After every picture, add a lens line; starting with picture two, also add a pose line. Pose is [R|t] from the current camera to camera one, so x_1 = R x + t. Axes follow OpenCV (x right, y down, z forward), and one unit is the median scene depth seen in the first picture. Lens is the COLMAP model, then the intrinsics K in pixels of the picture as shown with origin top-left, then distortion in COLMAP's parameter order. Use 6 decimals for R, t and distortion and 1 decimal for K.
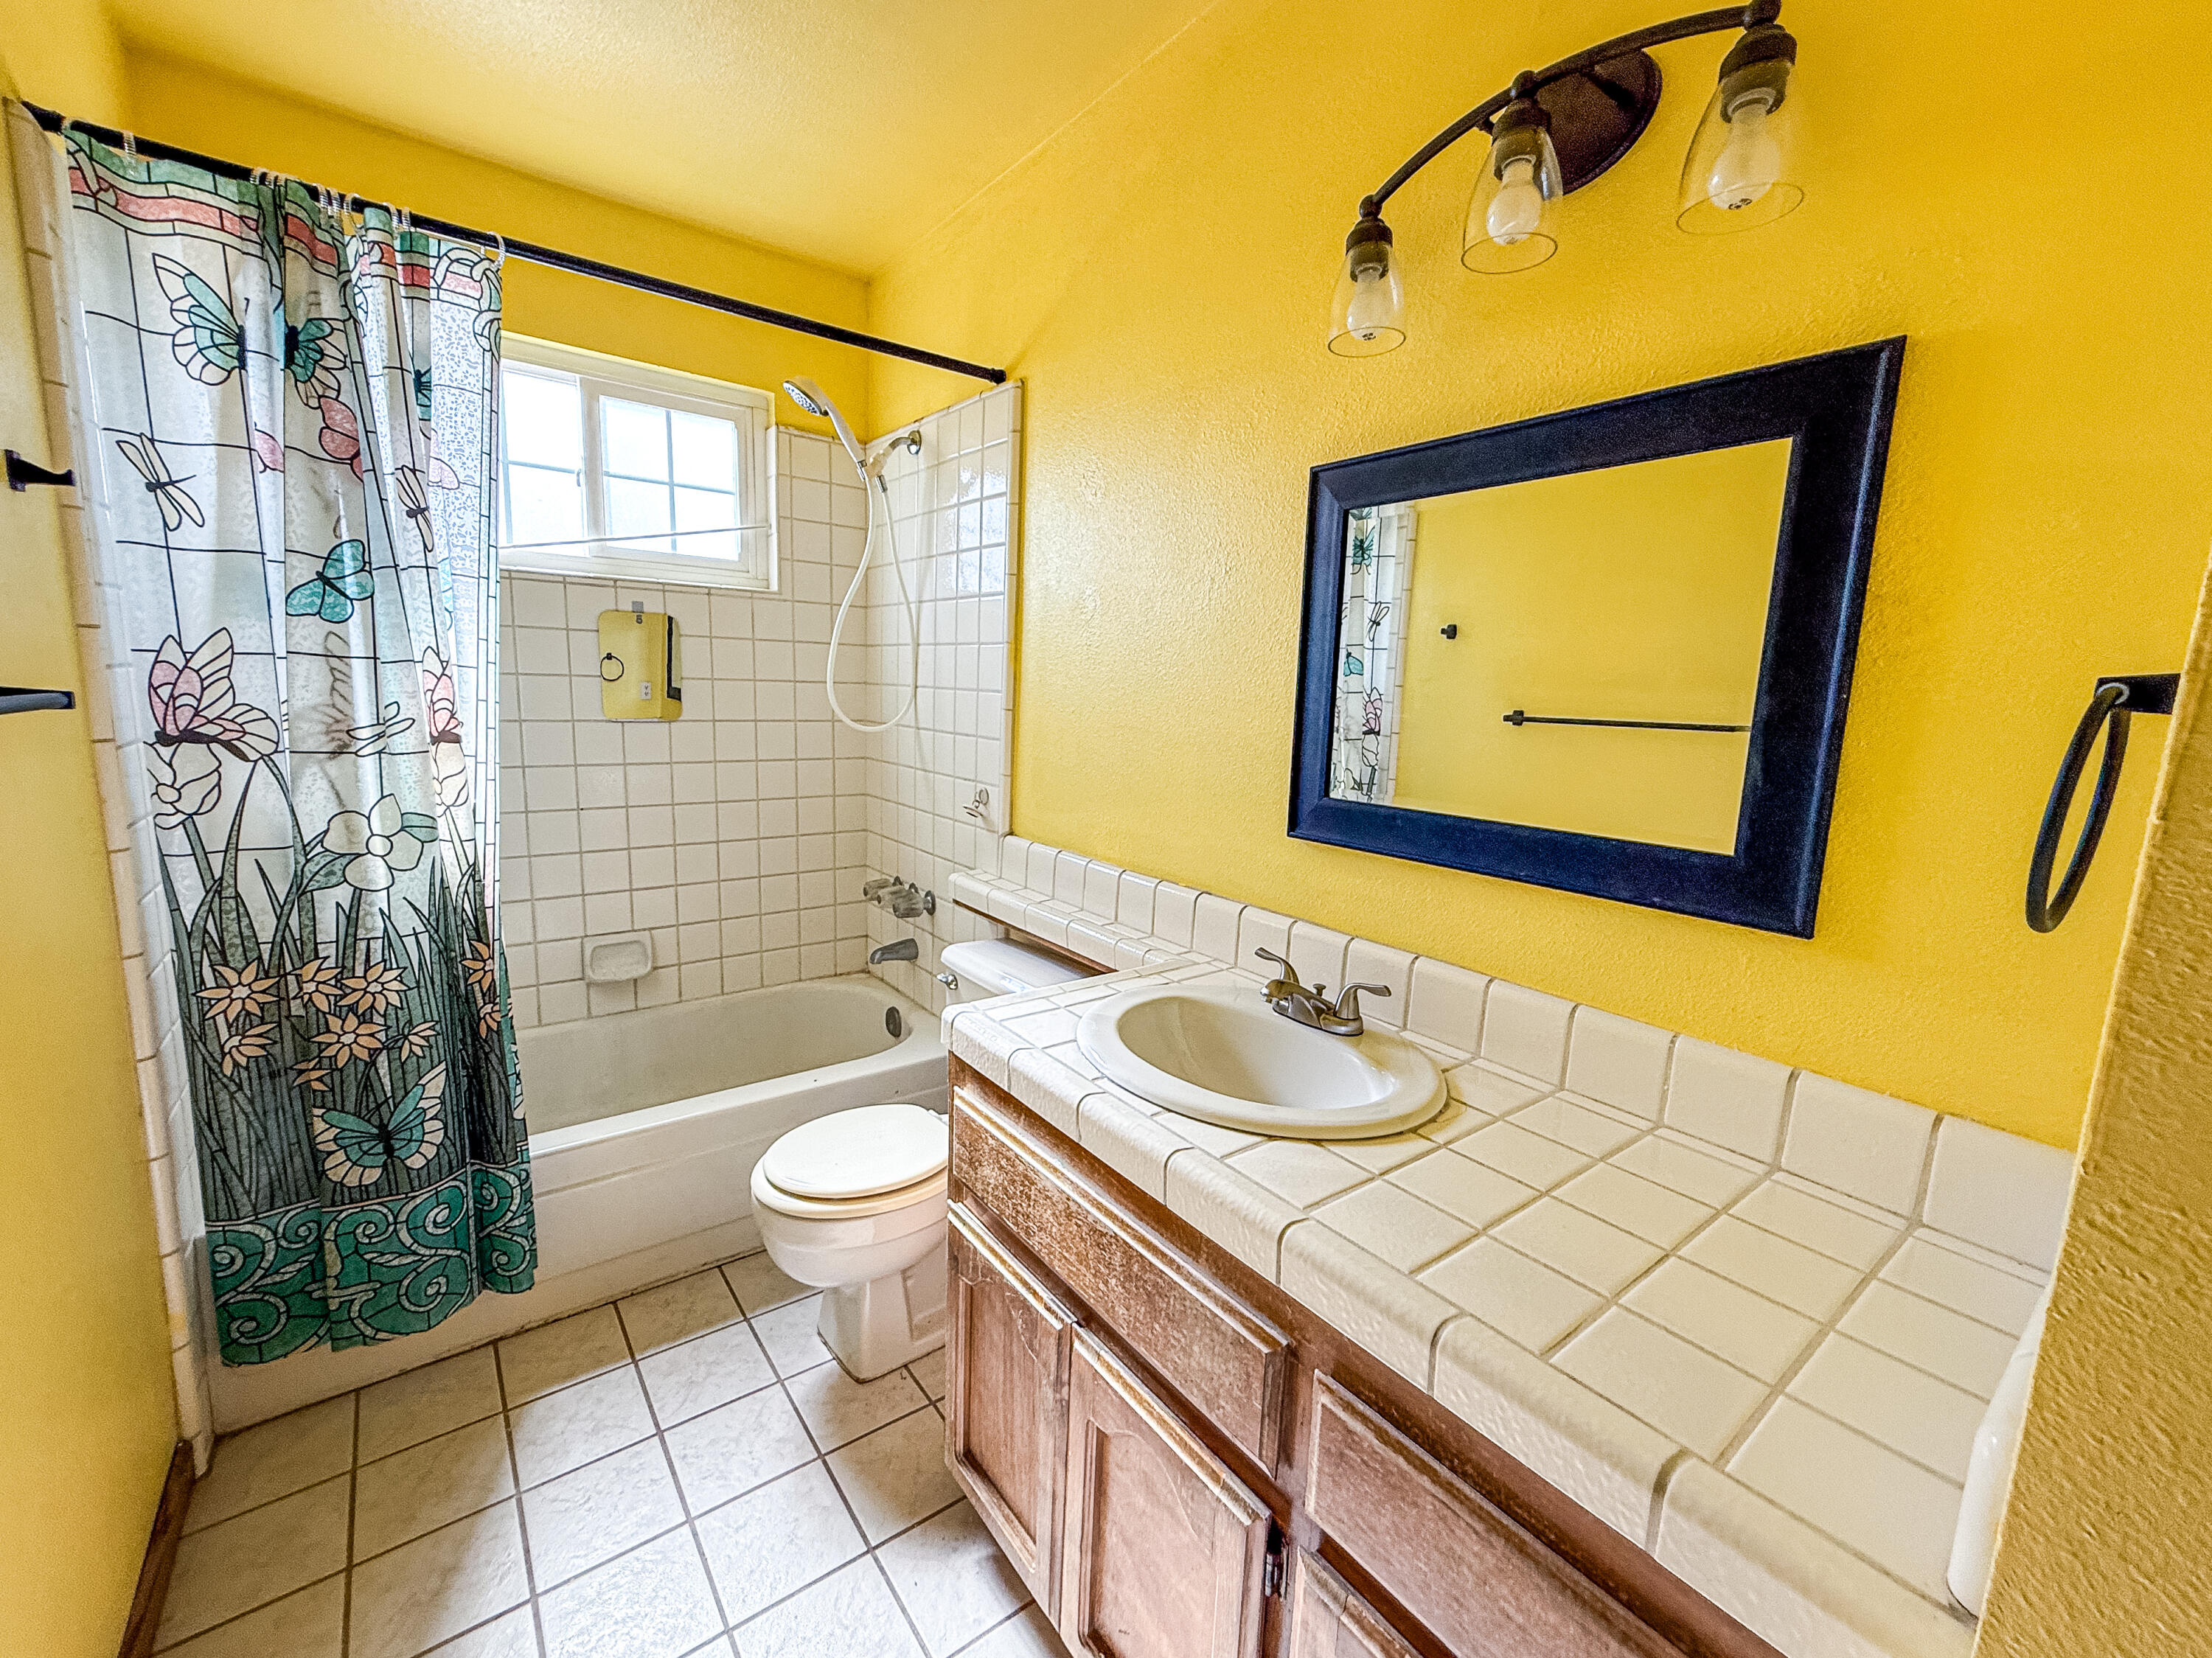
lens RADIAL K [[895.7, 0, 1106.3], [0, 895.7, 828.4], [0, 0, 1]] dist [-0.000908, 0.000208]
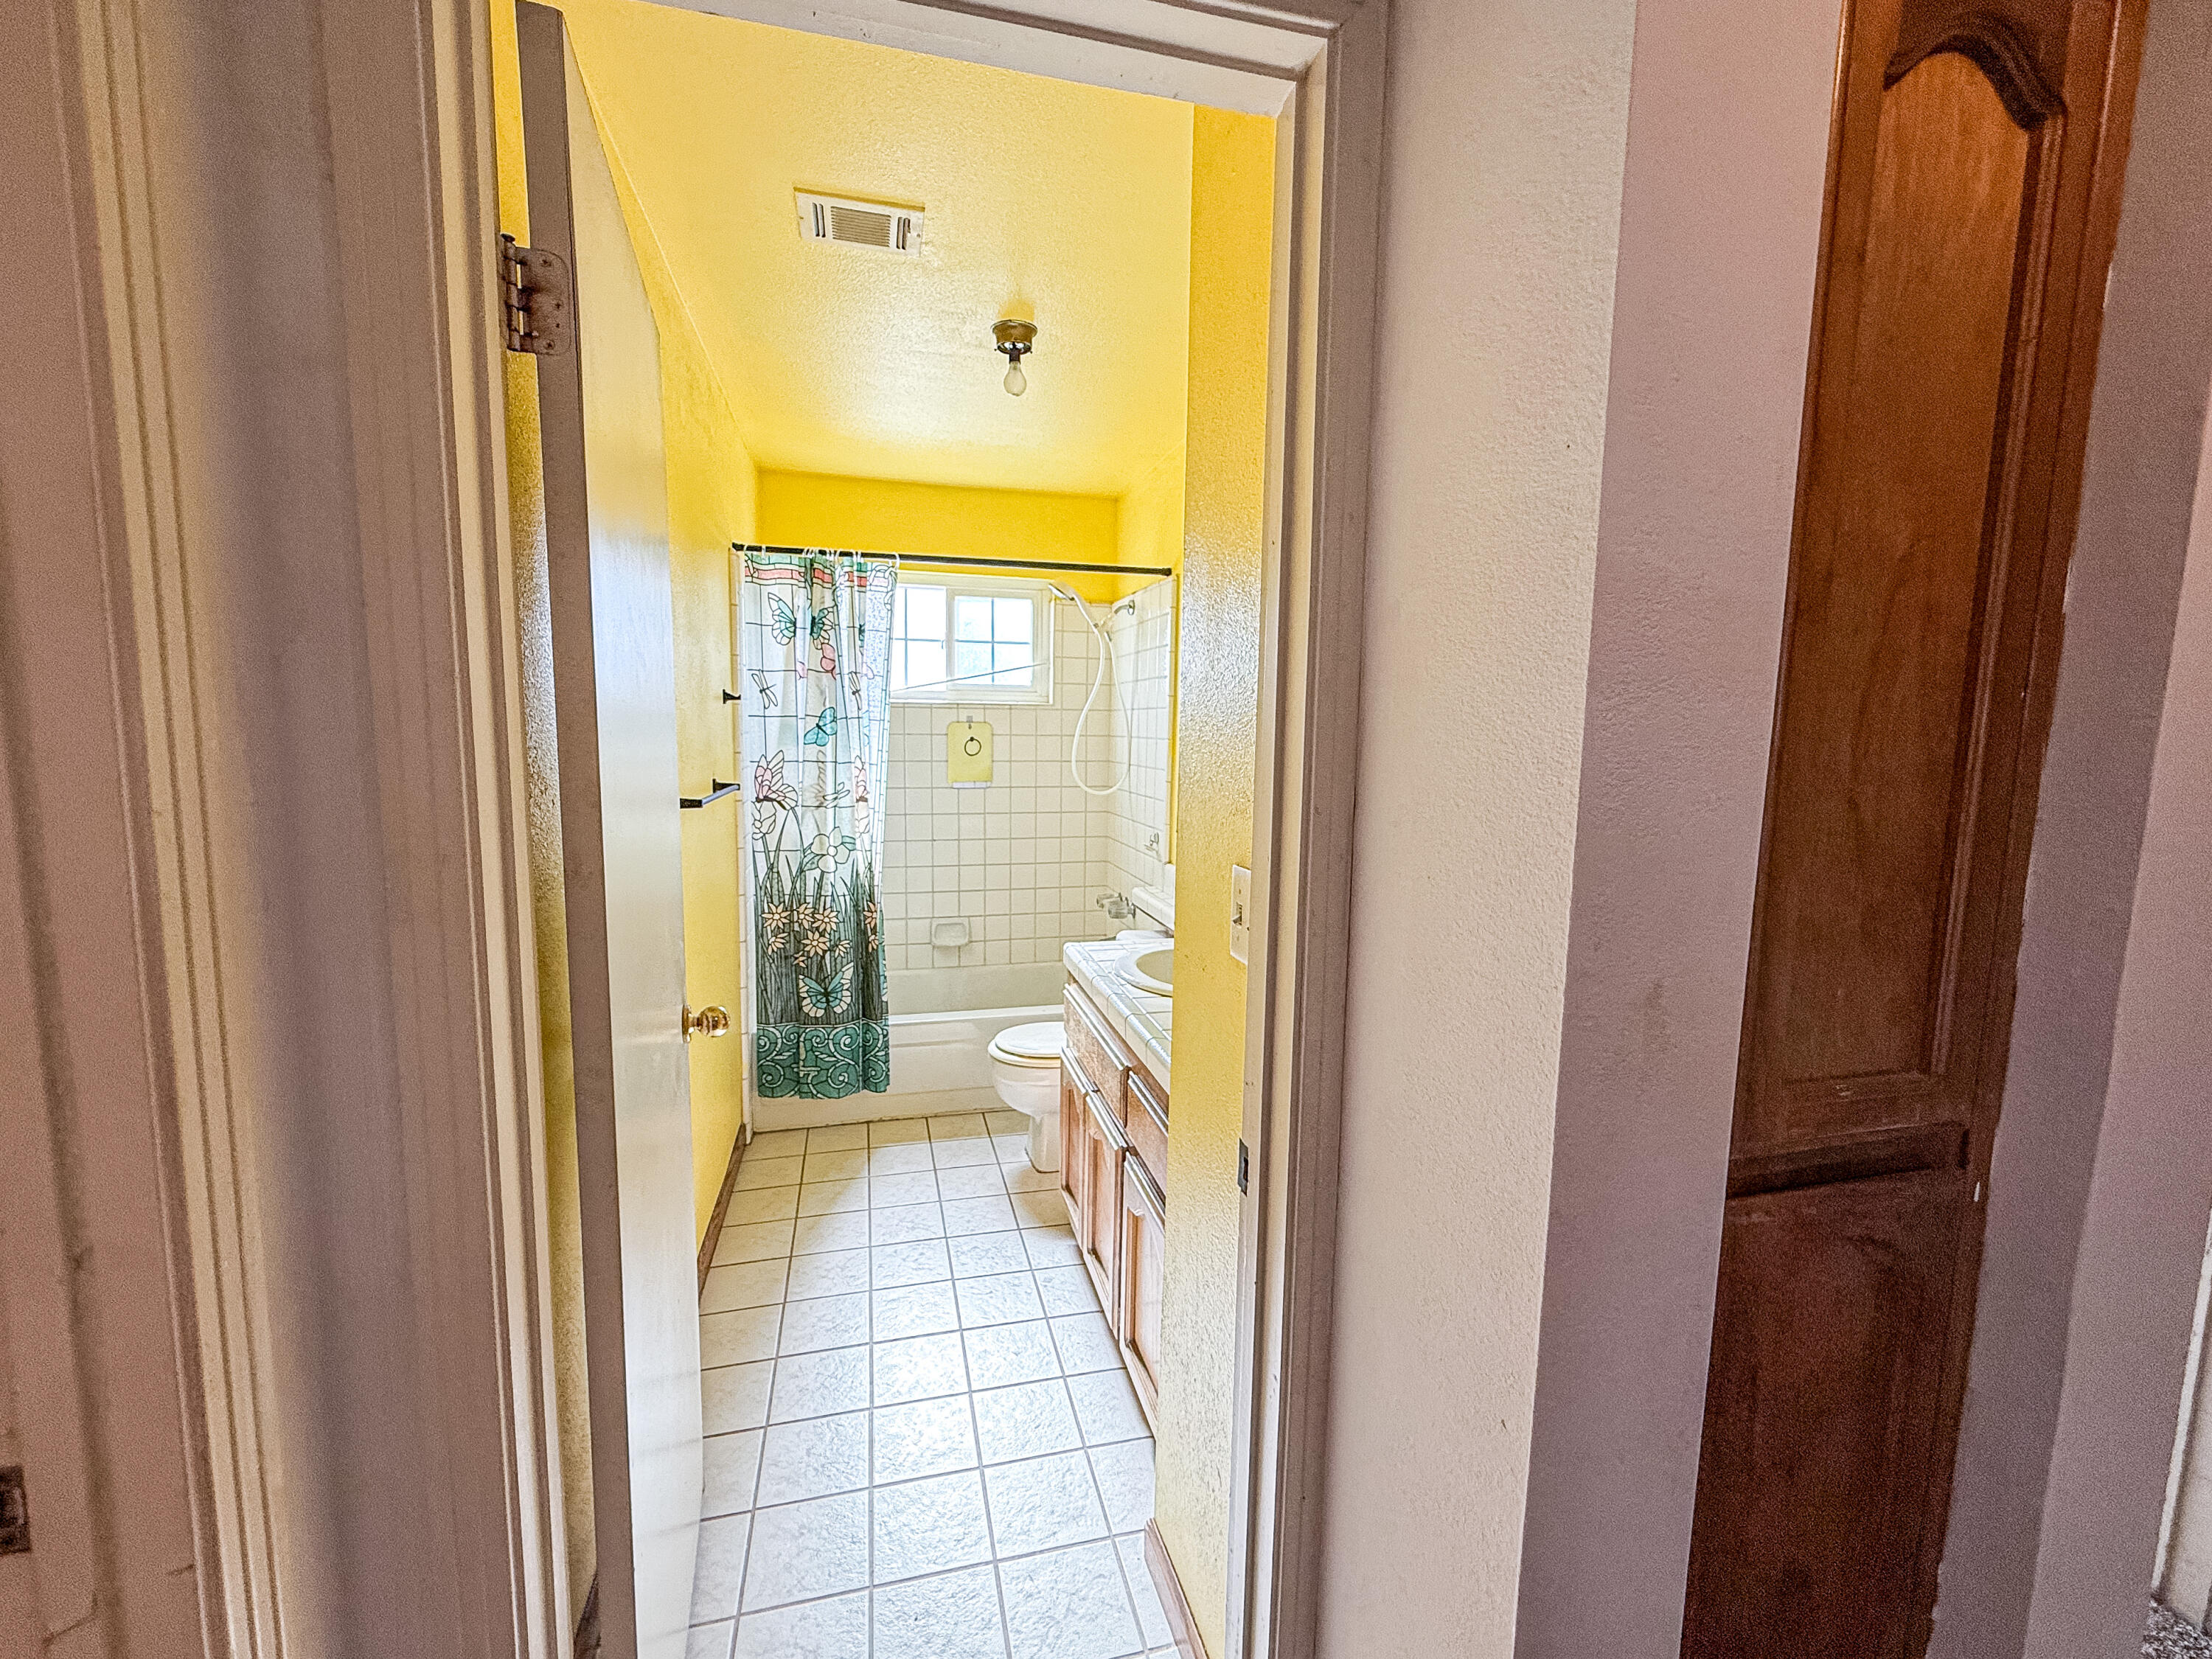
lens RADIAL K [[895.8, 0, 1106.3], [0, 895.8, 828.9], [0, 0, 1]] dist [-0.000908, 0.000208]
pose [[0.920700, 0.019431, -0.389787, 0.579444], [-0.042510, 0.997810, -0.050670, 0.045479], [0.387949, 0.063222, 0.919510, -0.664350]]
